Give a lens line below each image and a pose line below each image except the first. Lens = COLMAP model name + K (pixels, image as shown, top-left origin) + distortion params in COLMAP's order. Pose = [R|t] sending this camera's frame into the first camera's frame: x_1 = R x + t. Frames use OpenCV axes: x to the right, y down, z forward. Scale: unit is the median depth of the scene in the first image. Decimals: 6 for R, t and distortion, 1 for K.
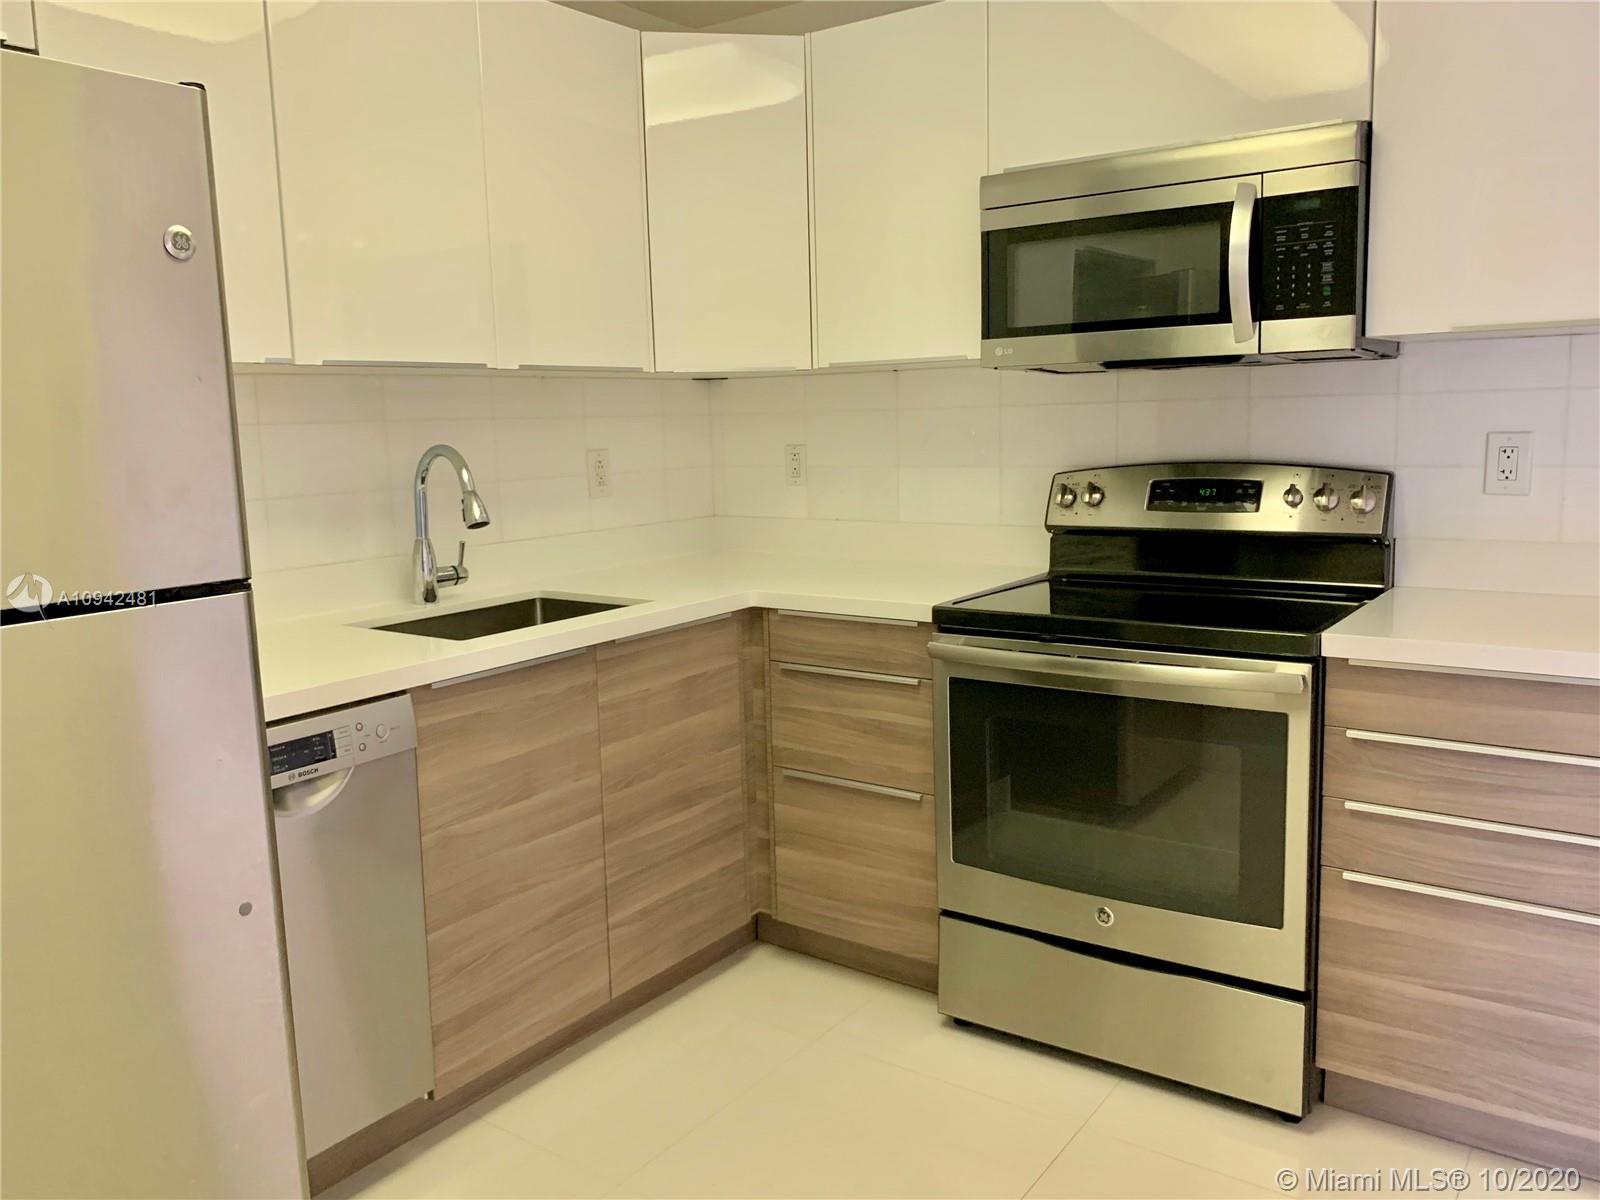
lens RADIAL K [[1226.5, 0, 786.6], [0, 1226.5, 594.6], [0, 0, 1]] dist [0.002109, -0.015218]
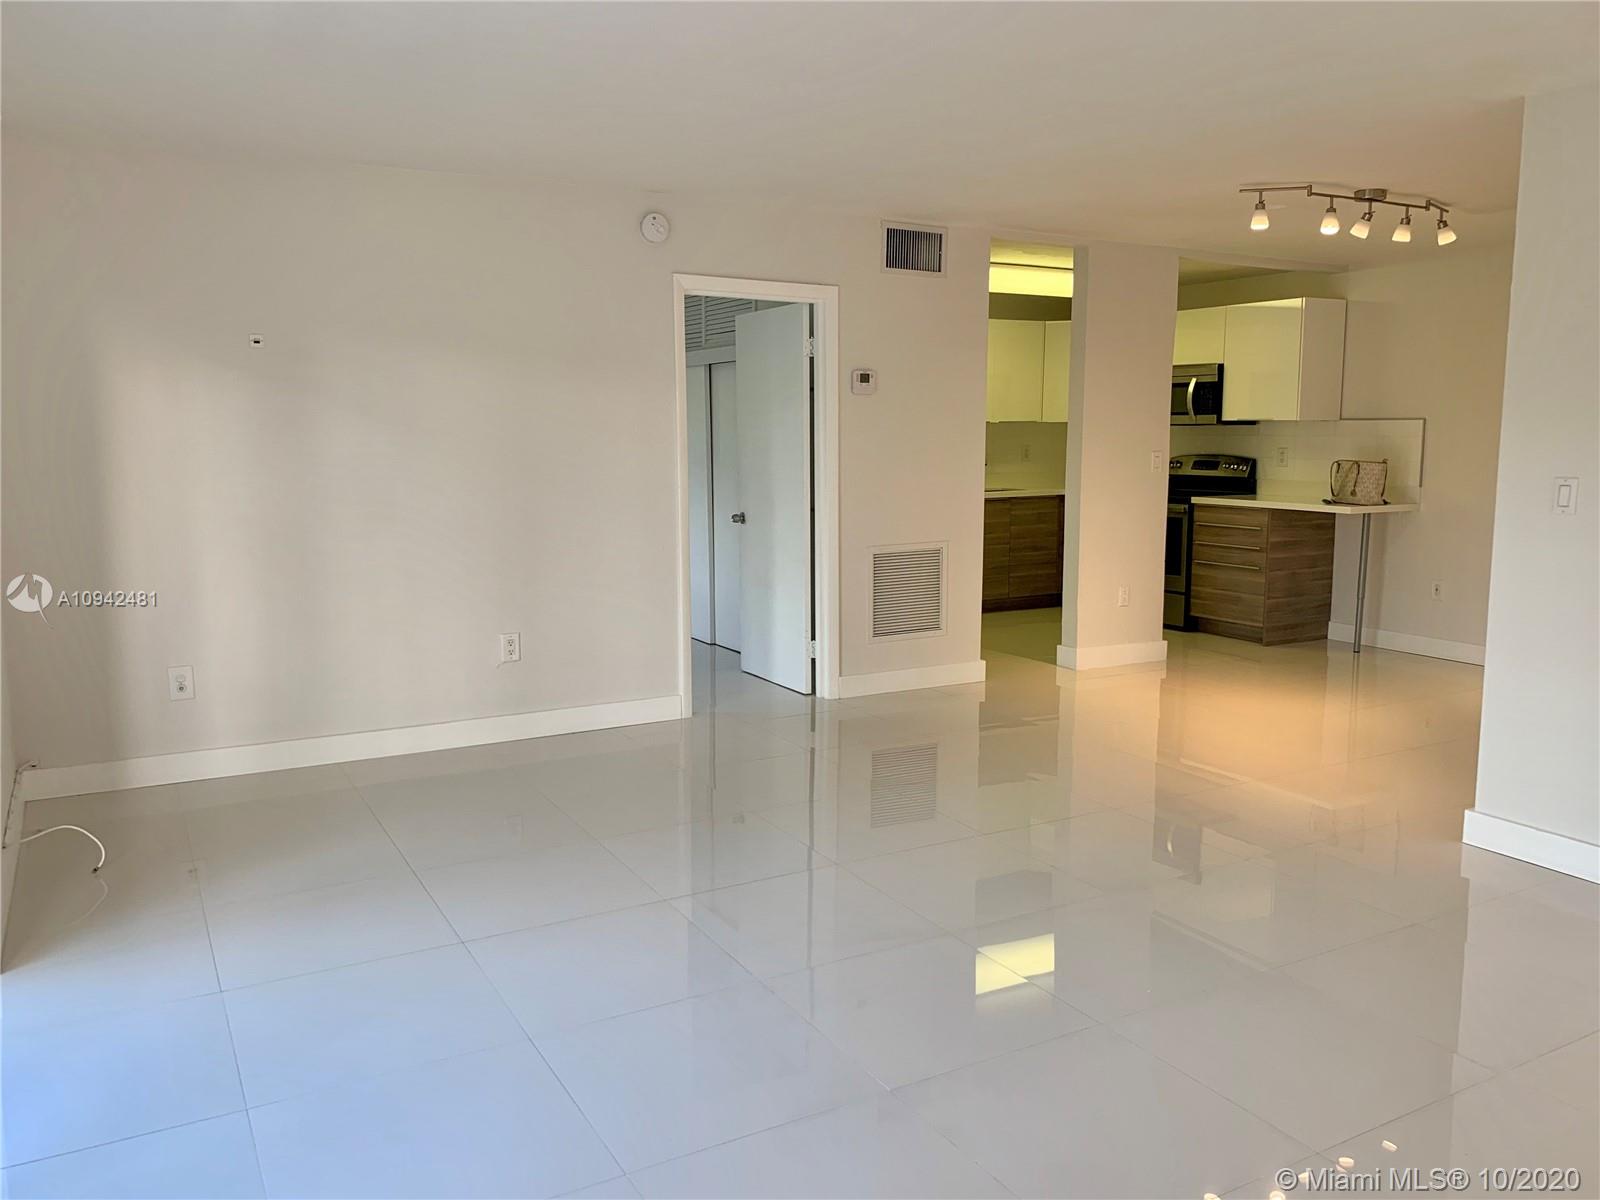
lens RADIAL K [[1226.5, 0, 791.6], [0, 1226.5, 587.9], [0, 0, 1]] dist [0.002109, -0.015218]
pose [[0.913265, 0.077447, -0.399937, 0.720633], [-0.080581, 0.996707, 0.009003, 0.325350], [0.399317, 0.024005, 0.916499, -2.581755]]
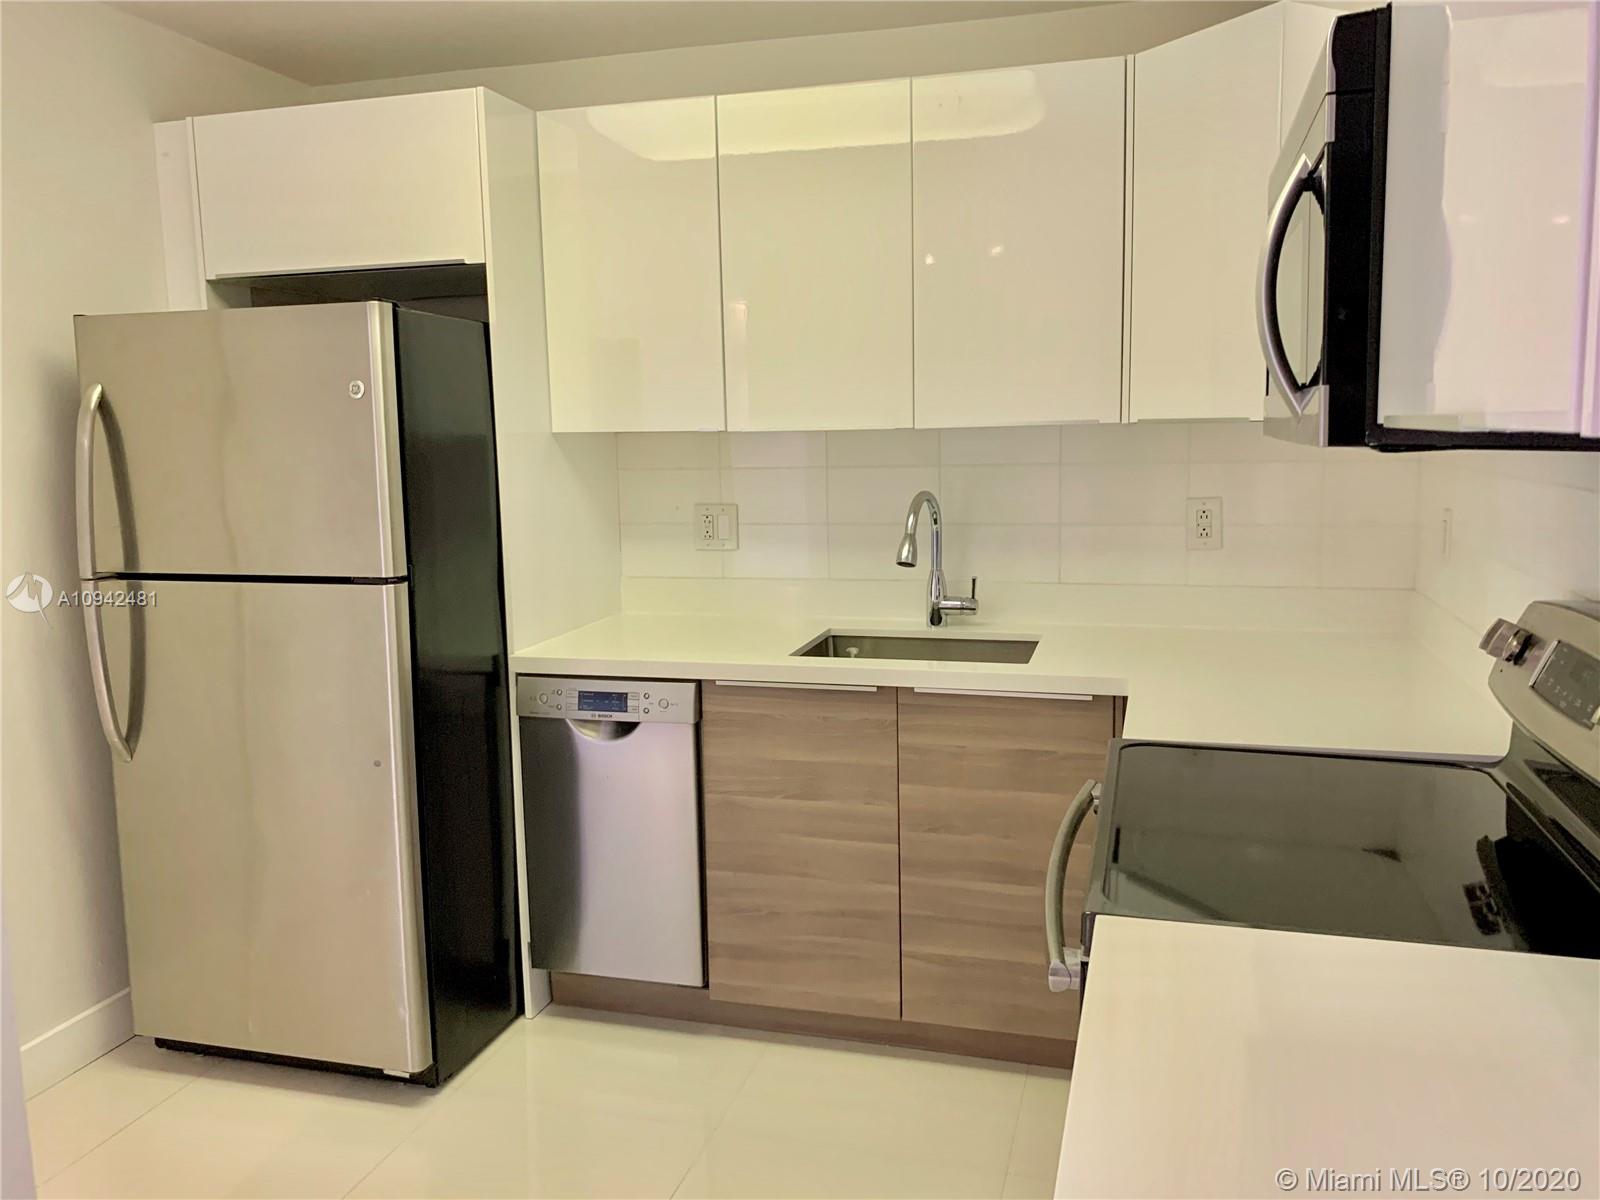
lens RADIAL K [[1226.5, 0, 804.7], [0, 1226.5, 602.1], [0, 0, 1]] dist [0.002109, -0.015218]
pose [[0.346333, 0.161580, -0.924092, 0.771825], [-0.133340, 0.983533, 0.122000, -0.148121], [0.928587, 0.080965, 0.362175, 0.523503]]
